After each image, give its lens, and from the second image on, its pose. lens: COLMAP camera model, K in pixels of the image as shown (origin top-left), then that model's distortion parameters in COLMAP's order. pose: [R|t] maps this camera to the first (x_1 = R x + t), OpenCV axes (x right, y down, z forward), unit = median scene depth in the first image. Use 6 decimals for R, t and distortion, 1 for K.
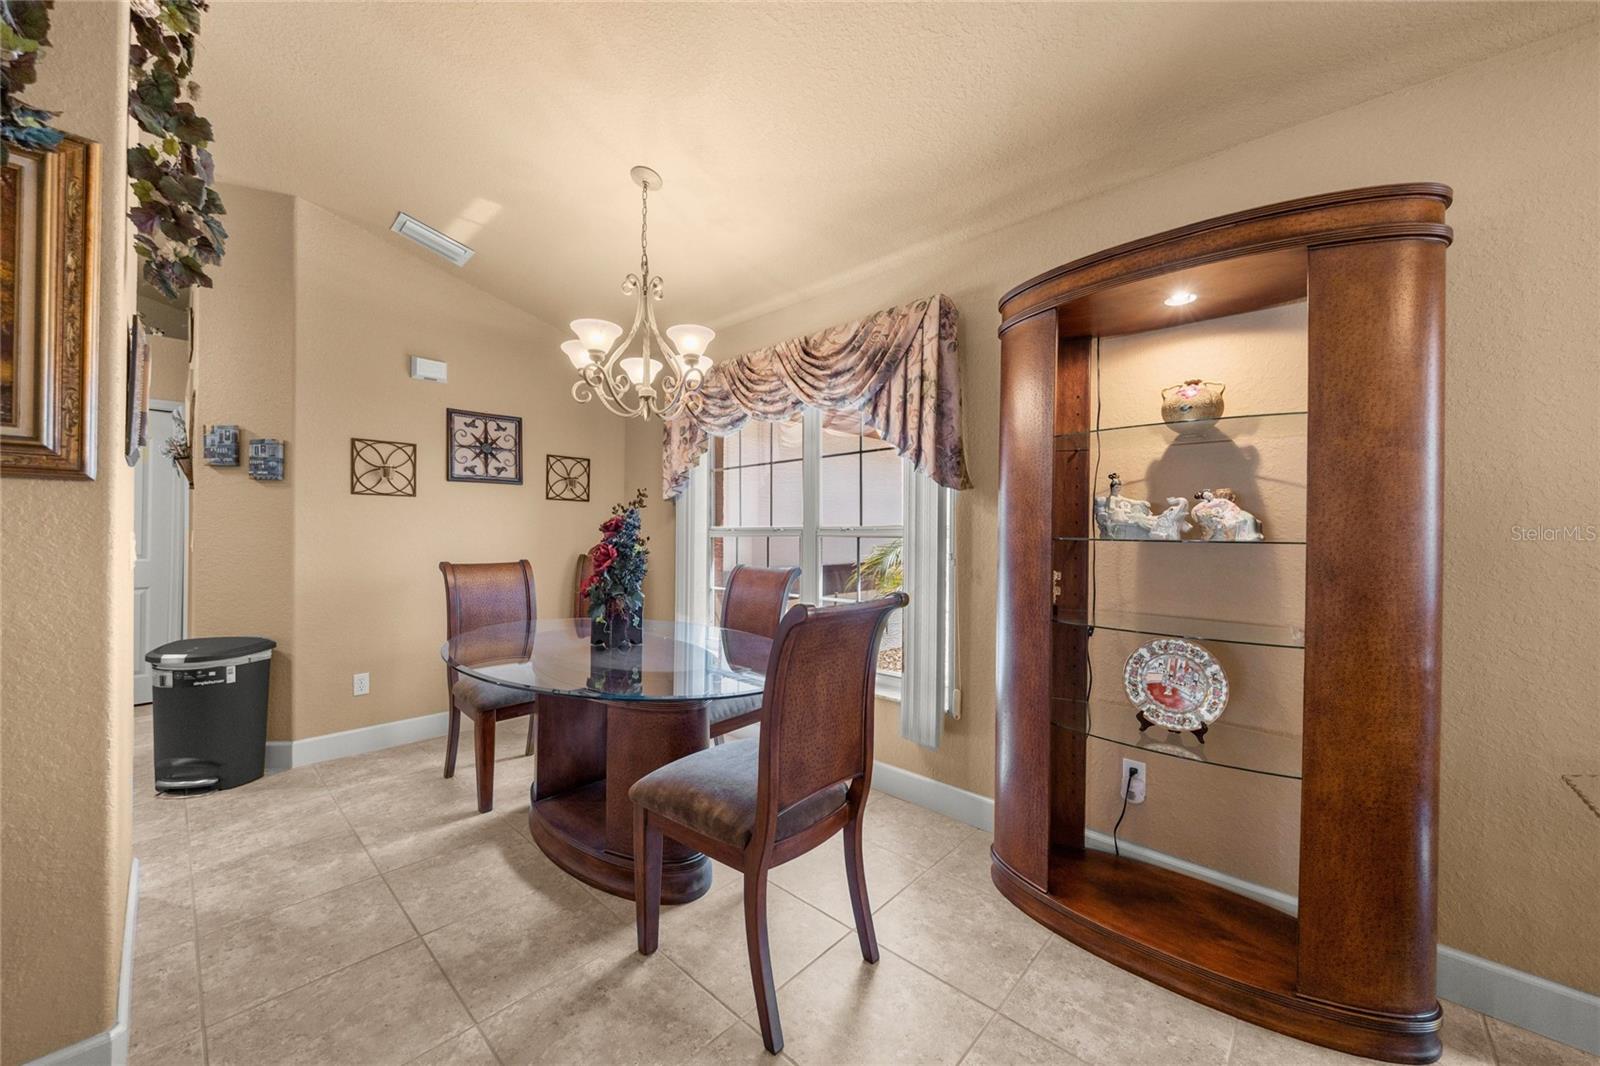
lens RADIAL K [[586.5, 0, 793.6], [0, 586.5, 529.3], [0, 0, 1]] dist [0.007180, -0.000127]
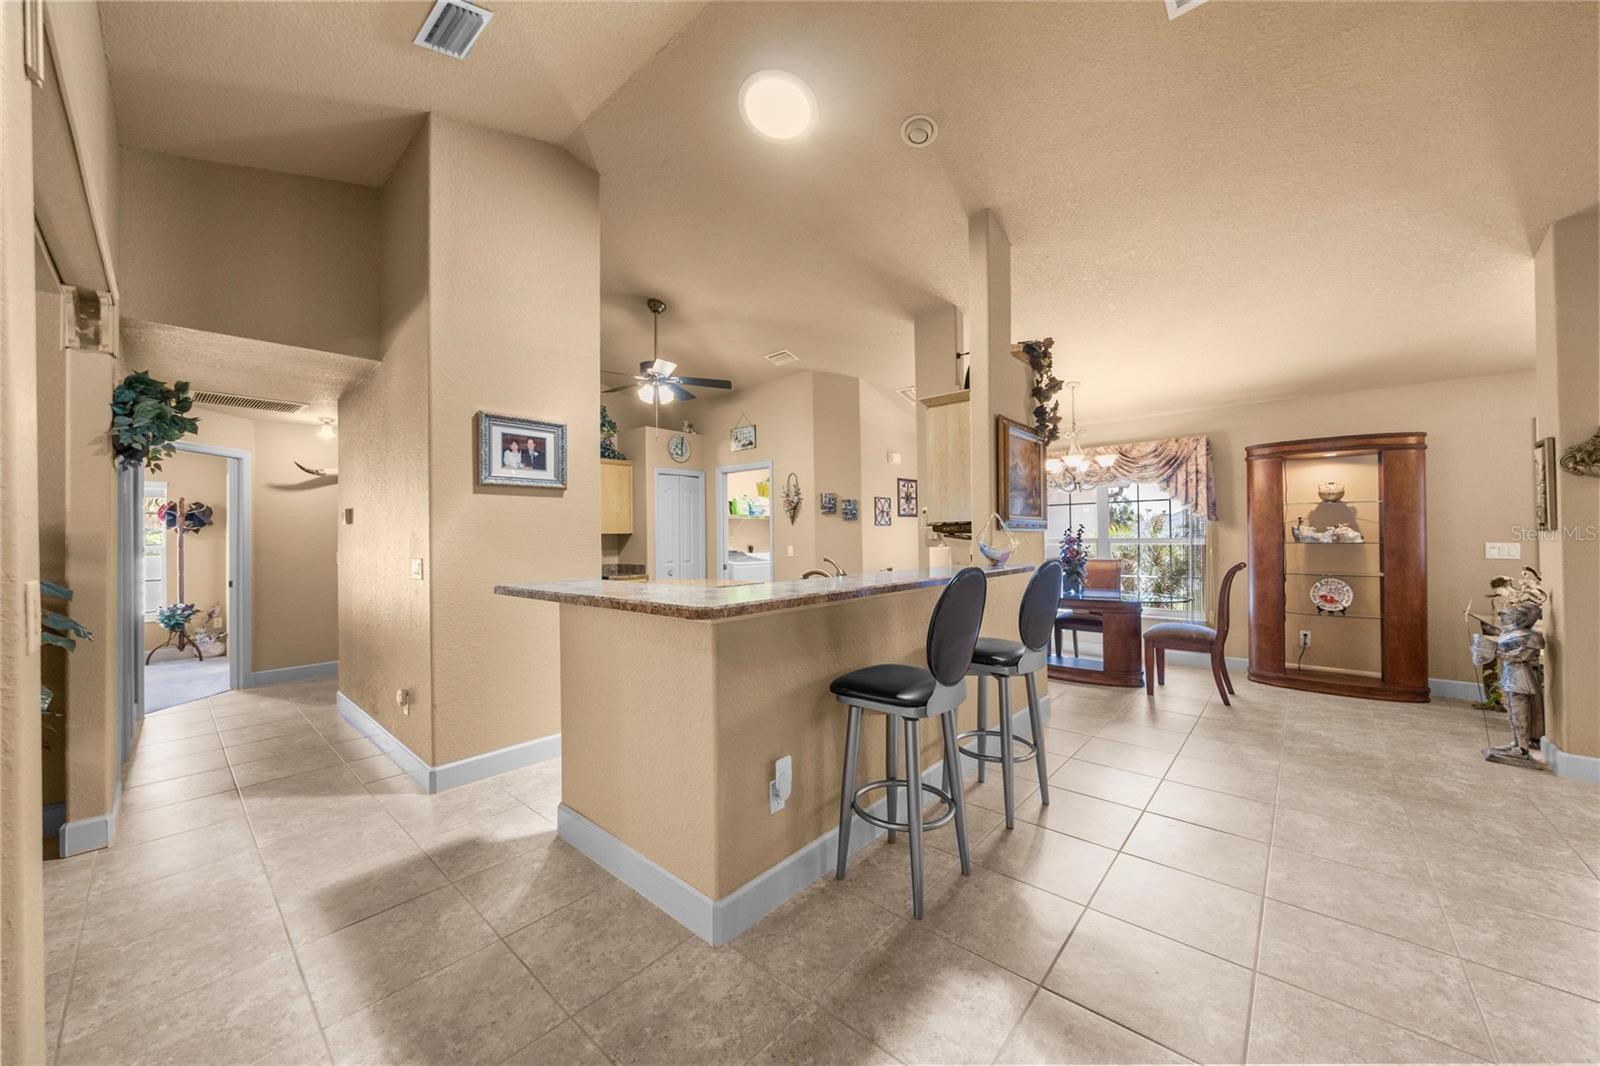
lens RADIAL K [[575.6, 0, 800.0], [0, 575.6, 533.0], [0, 0, 1]] dist [0.000171, 0.000025]
pose [[0.999576, -0.016986, 0.023631, -1.361584], [0.017086, 0.999846, -0.004037, -0.041334], [-0.023558, 0.004439, 0.999713, -1.173300]]
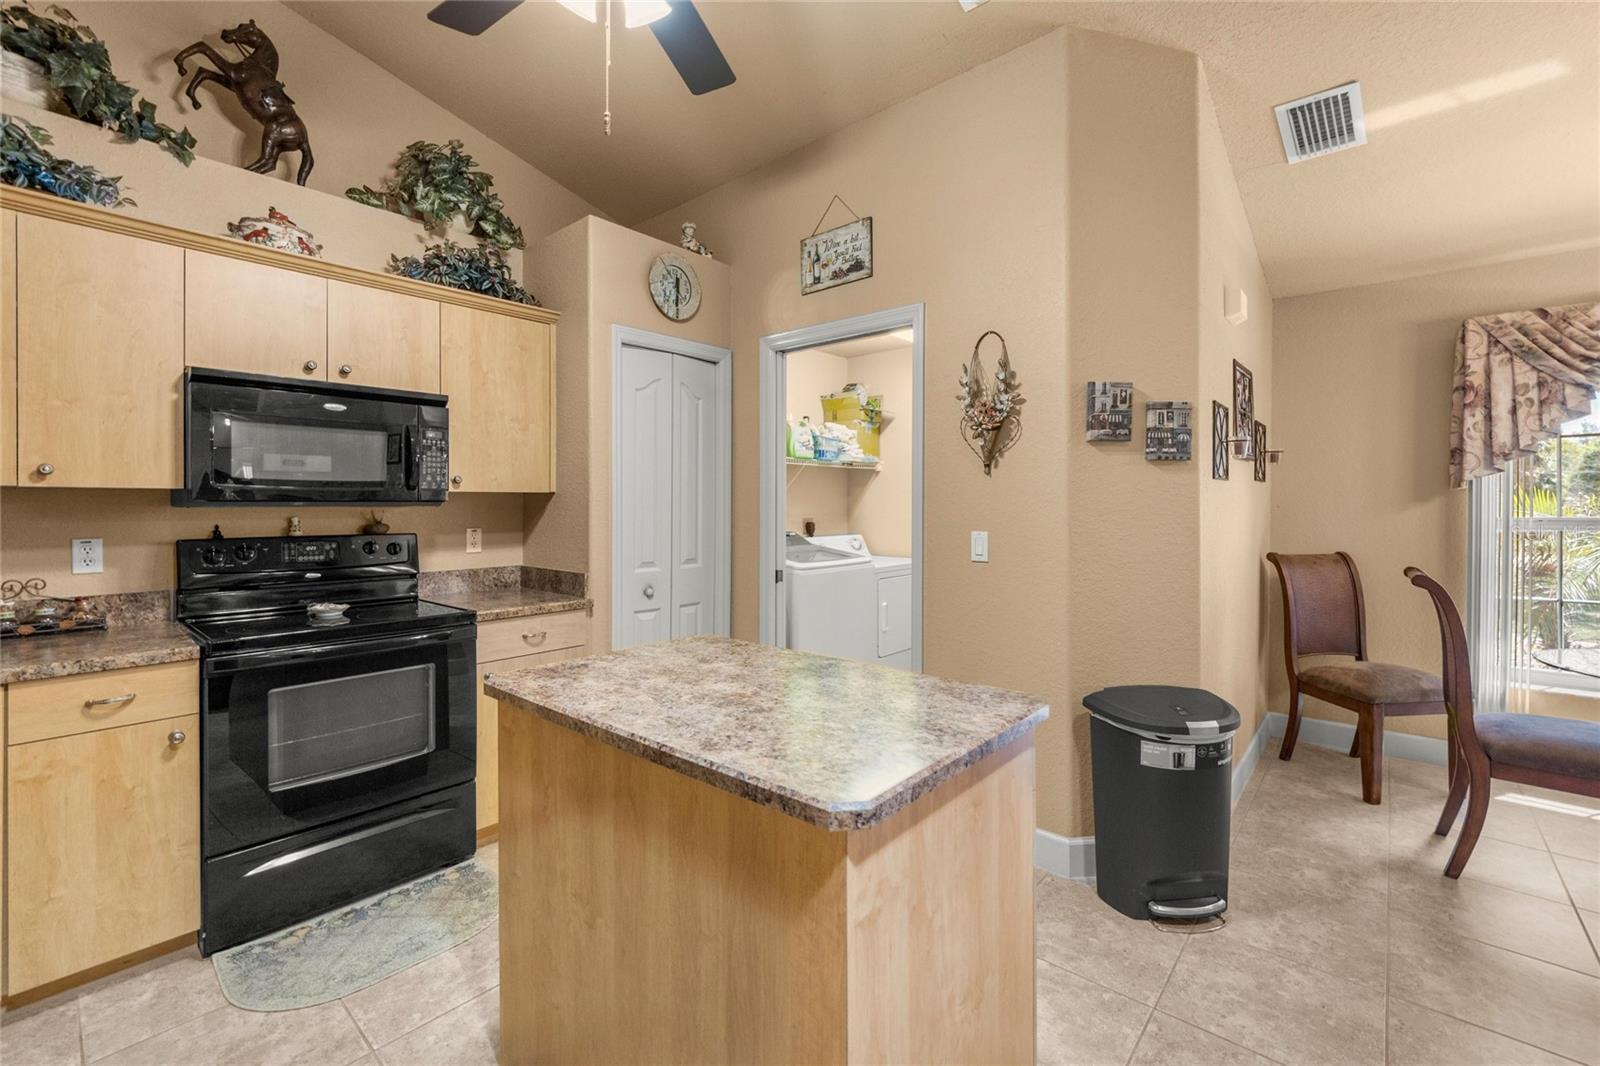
lens RADIAL K [[669.3, 0, 794.5], [0, 669.3, 504.9], [0, 0, 1]] dist [-0.001312, -0.000105]
pose [[0.999740, -0.004771, 0.022303, -1.660182], [0.004603, 0.999961, 0.007546, -0.048111], [-0.022338, -0.007441, 0.999723, 0.267495]]
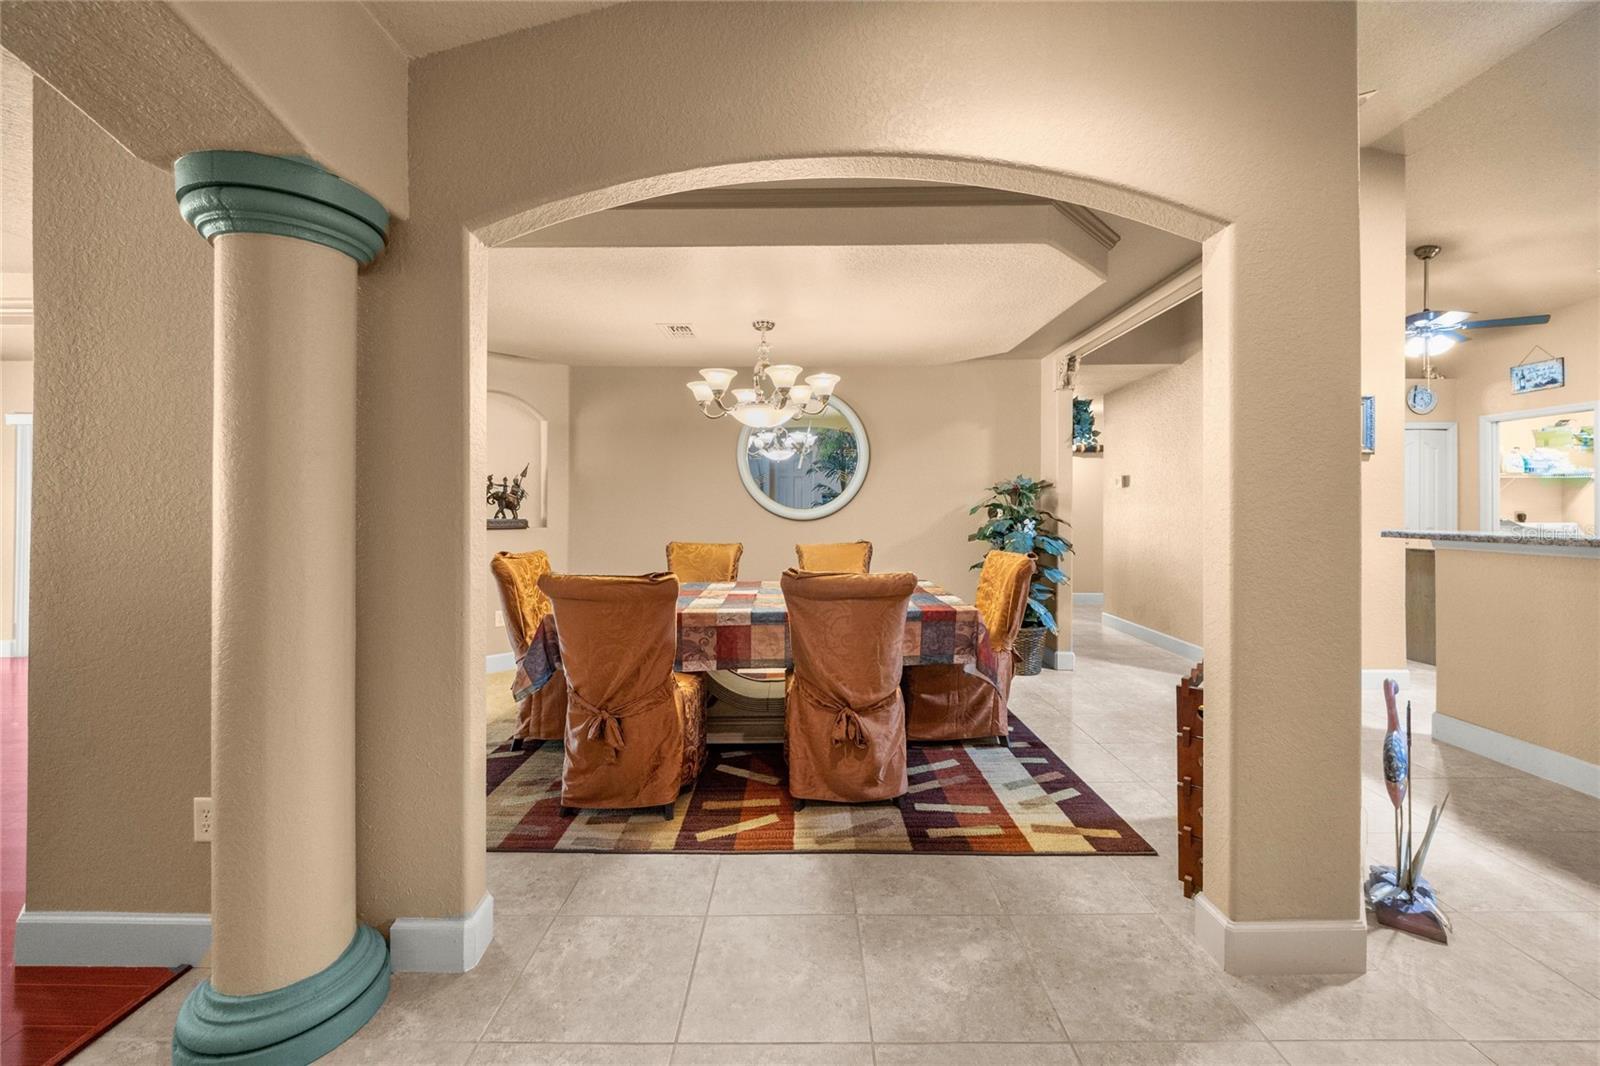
lens RADIAL K [[632.3, 0, 795.3], [0, 632.3, 505.4], [0, 0, 1]] dist [0.000472, 0.000086]
pose [[0.683948, -0.013624, -0.729403, -1.730123], [0.007393, 0.999904, -0.011745, -0.009530], [0.729493, 0.002640, 0.683983, -2.115960]]
